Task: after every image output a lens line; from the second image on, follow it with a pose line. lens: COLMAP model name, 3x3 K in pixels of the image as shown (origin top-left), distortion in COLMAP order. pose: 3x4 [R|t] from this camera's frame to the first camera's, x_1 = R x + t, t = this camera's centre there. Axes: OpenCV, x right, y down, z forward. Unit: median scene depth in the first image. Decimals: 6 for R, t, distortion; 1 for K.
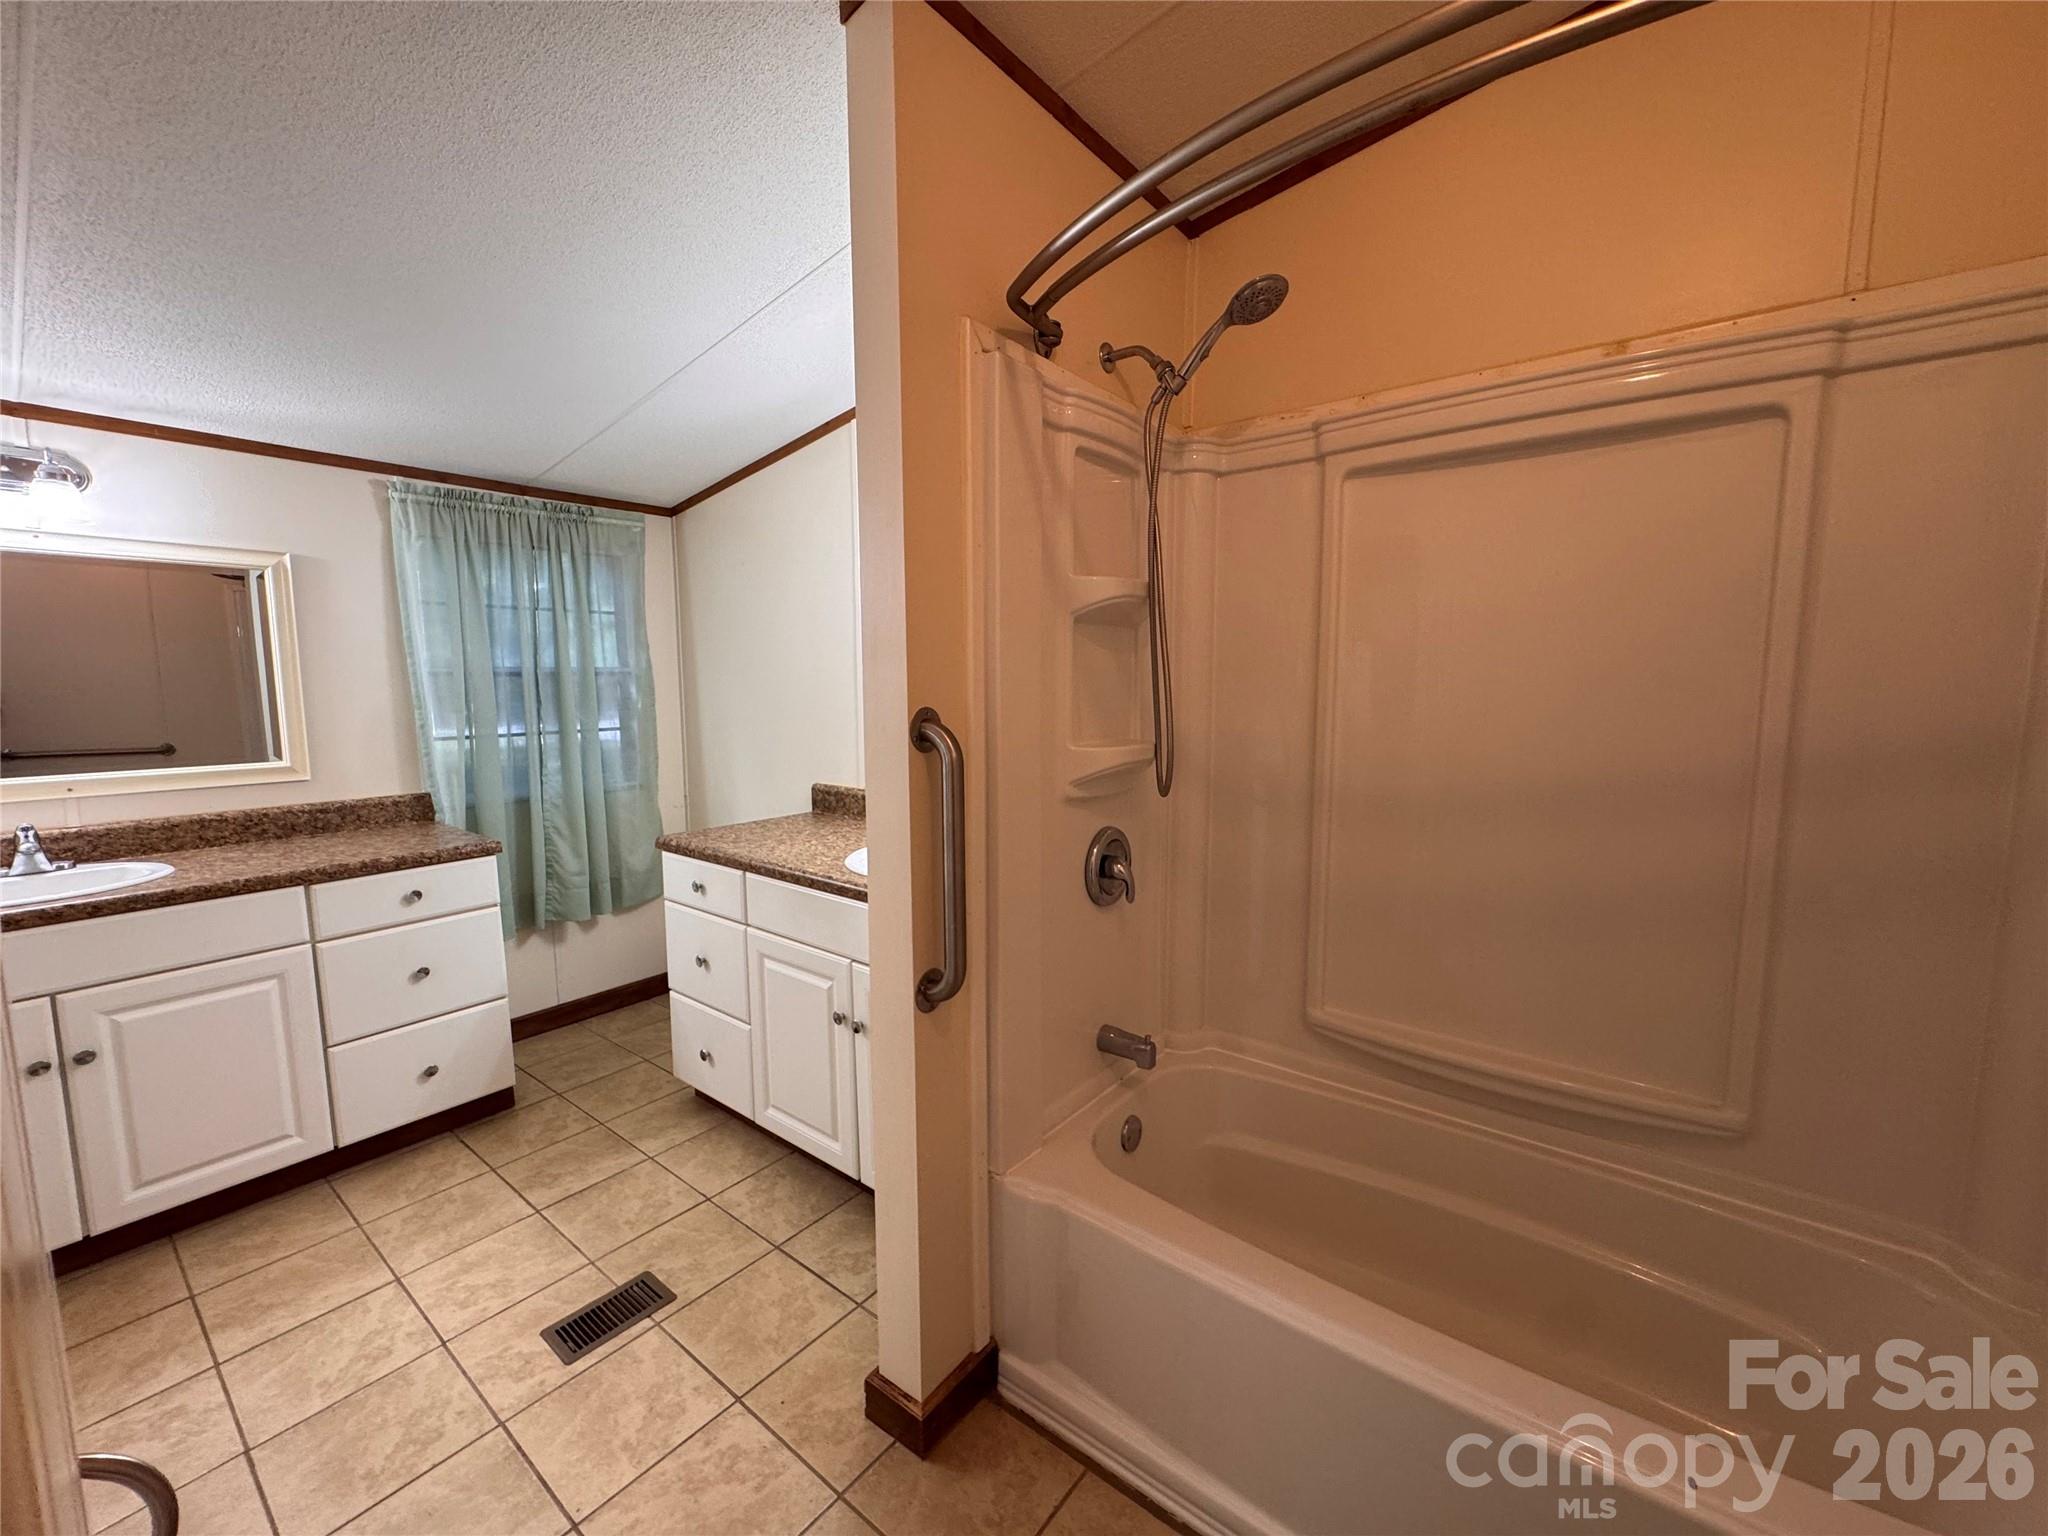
lens RADIAL K [[821.1, 0, 1022.1], [0, 821.1, 768.1], [0, 0, 1]] dist [0.000029, -0.000027]
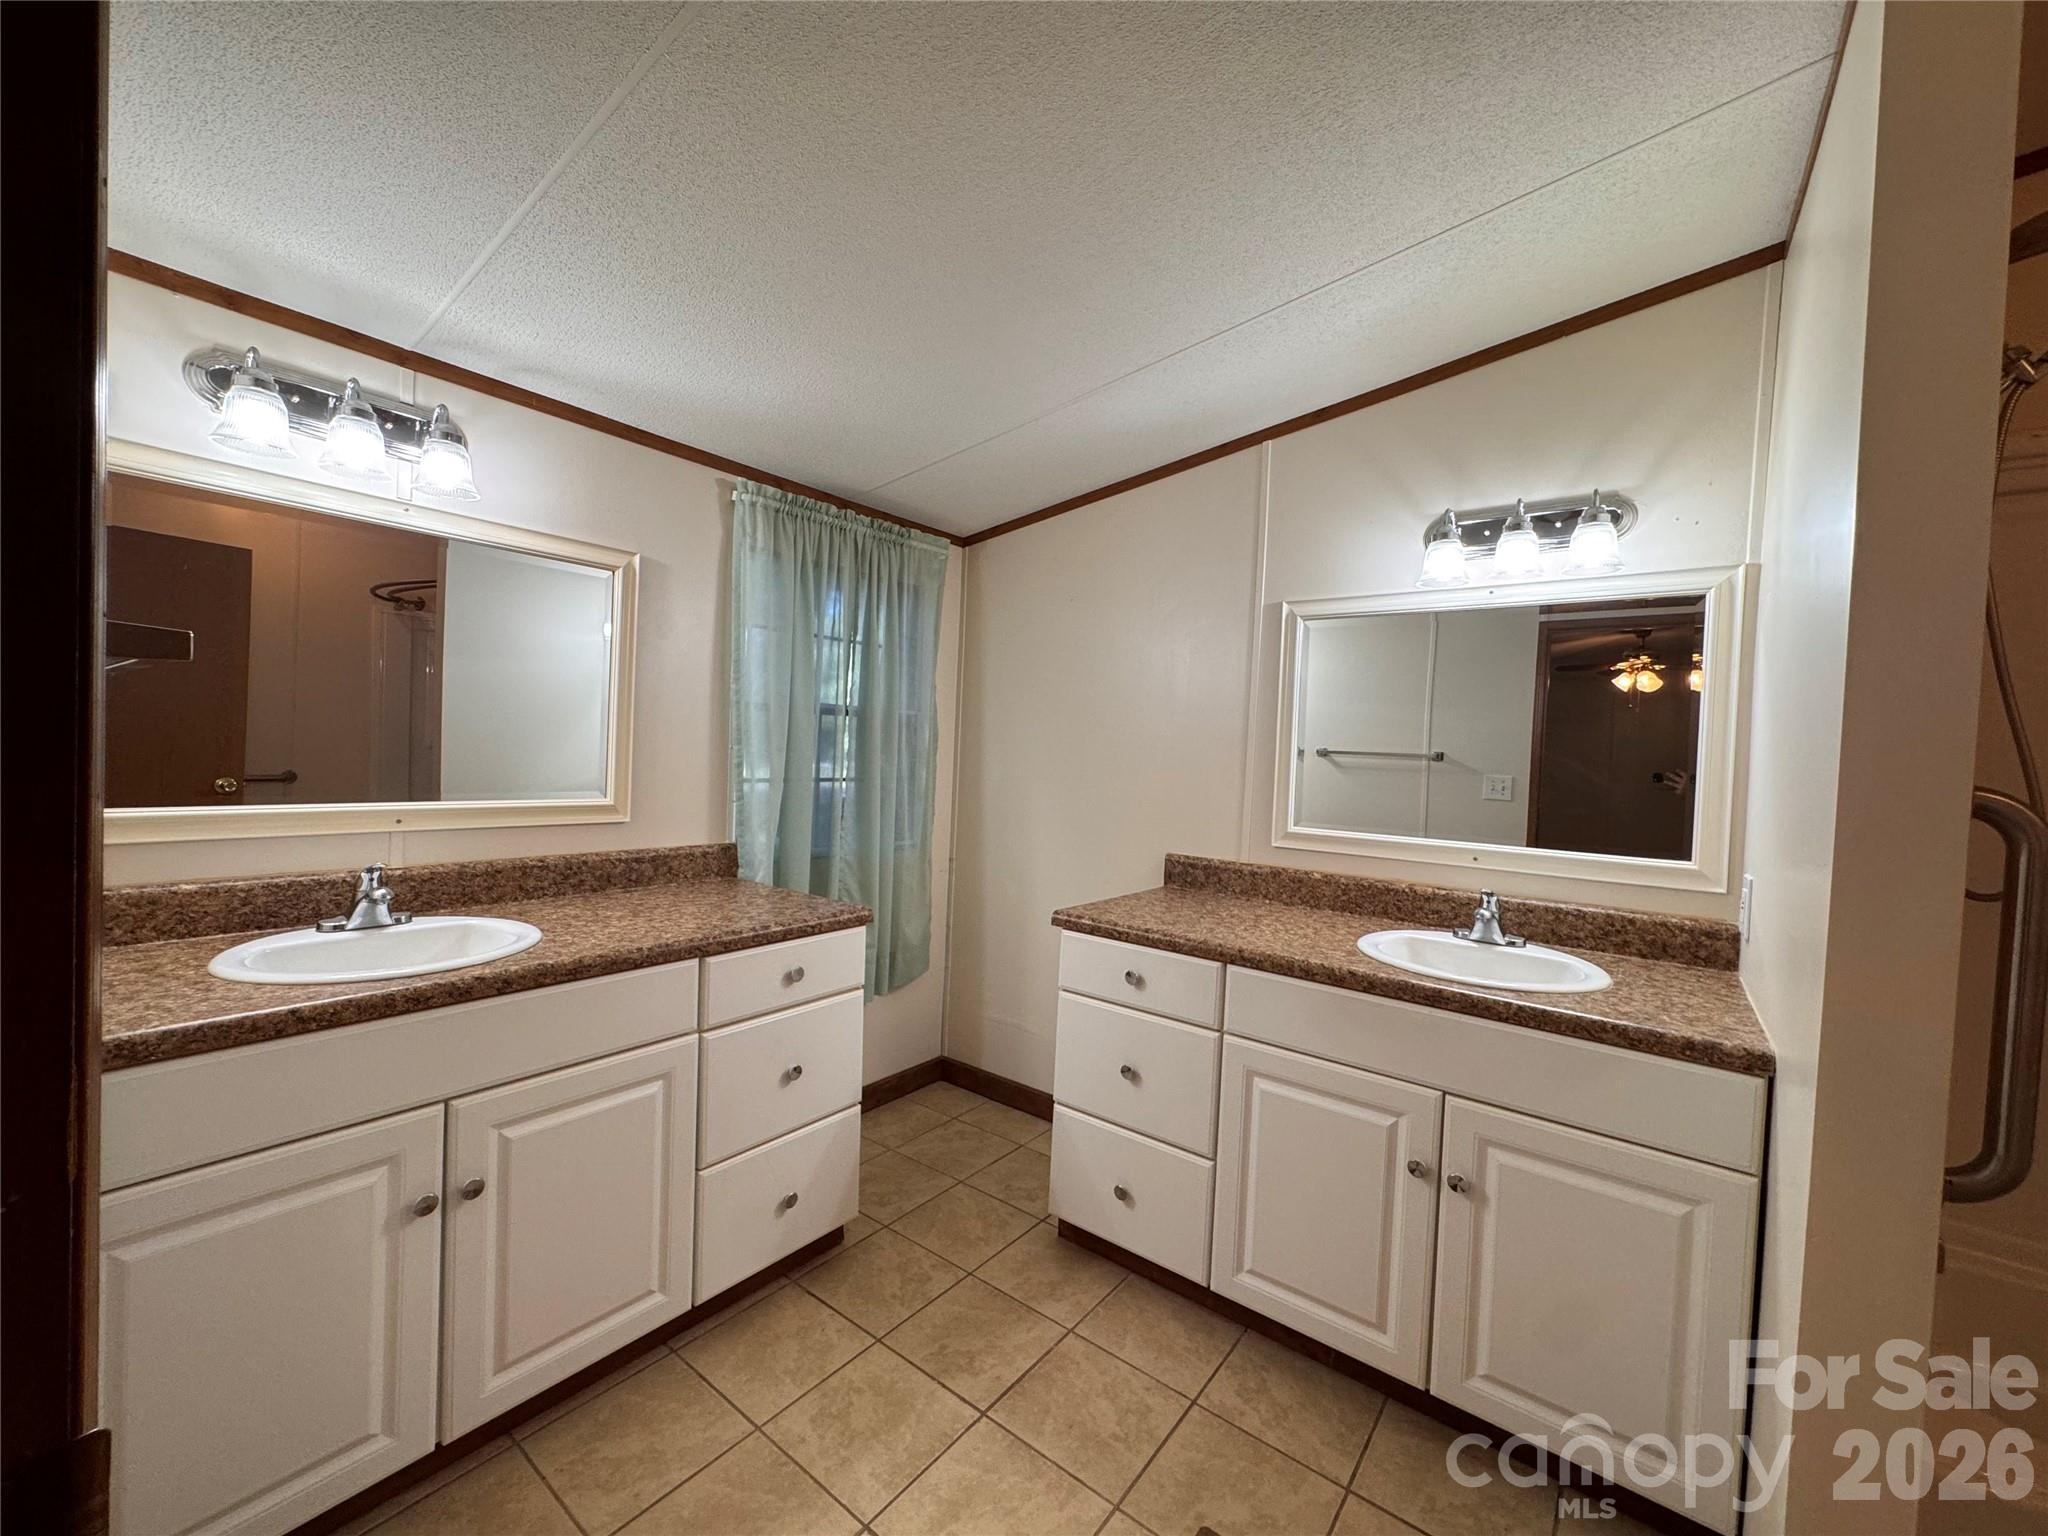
lens RADIAL K [[821.1, 0, 1024.7], [0, 821.1, 768.2], [0, 0, 1]] dist [0.000029, -0.000027]
pose [[0.998750, 0.049225, 0.008661, -0.545788], [-0.048301, 0.995124, -0.086000, 0.014079], [-0.012852, 0.085474, 0.996258, 0.186164]]
